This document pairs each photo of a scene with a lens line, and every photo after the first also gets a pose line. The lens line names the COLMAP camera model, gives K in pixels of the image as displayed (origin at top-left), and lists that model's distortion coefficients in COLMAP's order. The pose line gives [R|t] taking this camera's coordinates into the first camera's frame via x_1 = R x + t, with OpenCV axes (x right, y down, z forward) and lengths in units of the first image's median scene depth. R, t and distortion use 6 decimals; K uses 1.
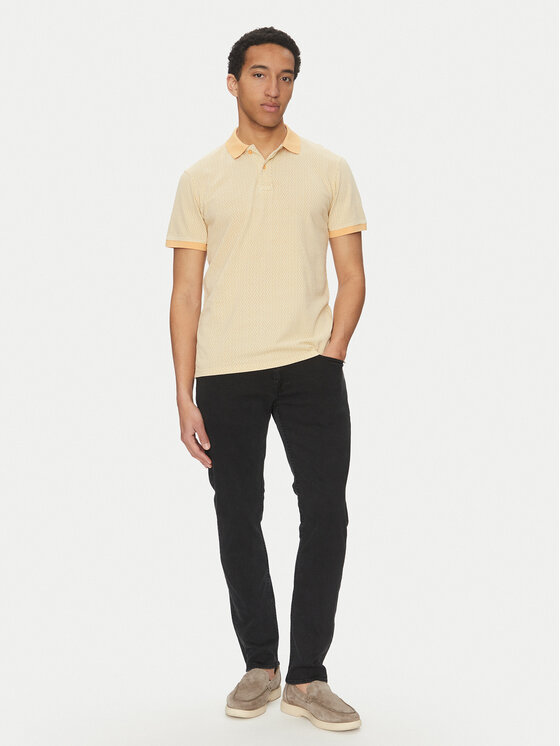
lens RADIAL K [[962.3, 0, 280.0], [0, 962.3, 373.0], [0, 0, 1]] dist [0.048004, 0.008854]
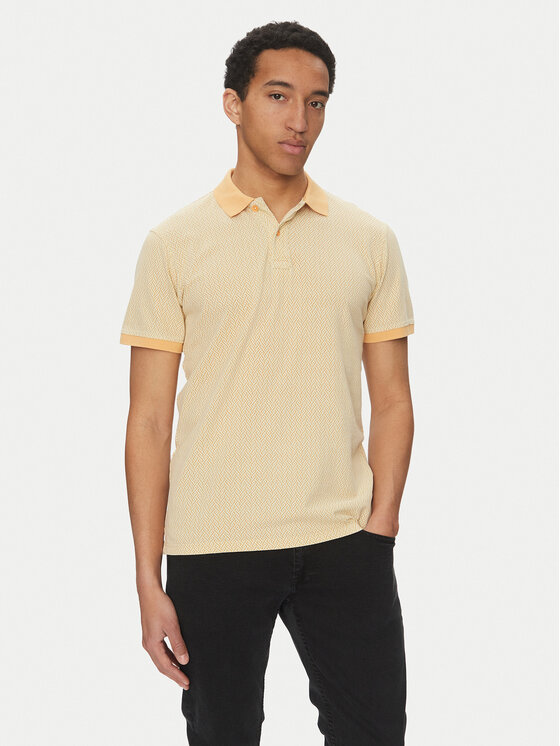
lens RADIAL K [[962.3, 0, 280.0], [0, 962.3, 373.0], [0, 0, 1]] dist [0.048004, 0.008854]
pose [[0.986662, 0.024334, 0.160953, -0.119252], [-0.033339, 0.998012, 0.053482, -0.153990], [-0.159331, -0.058134, 0.985512, 0.339139]]
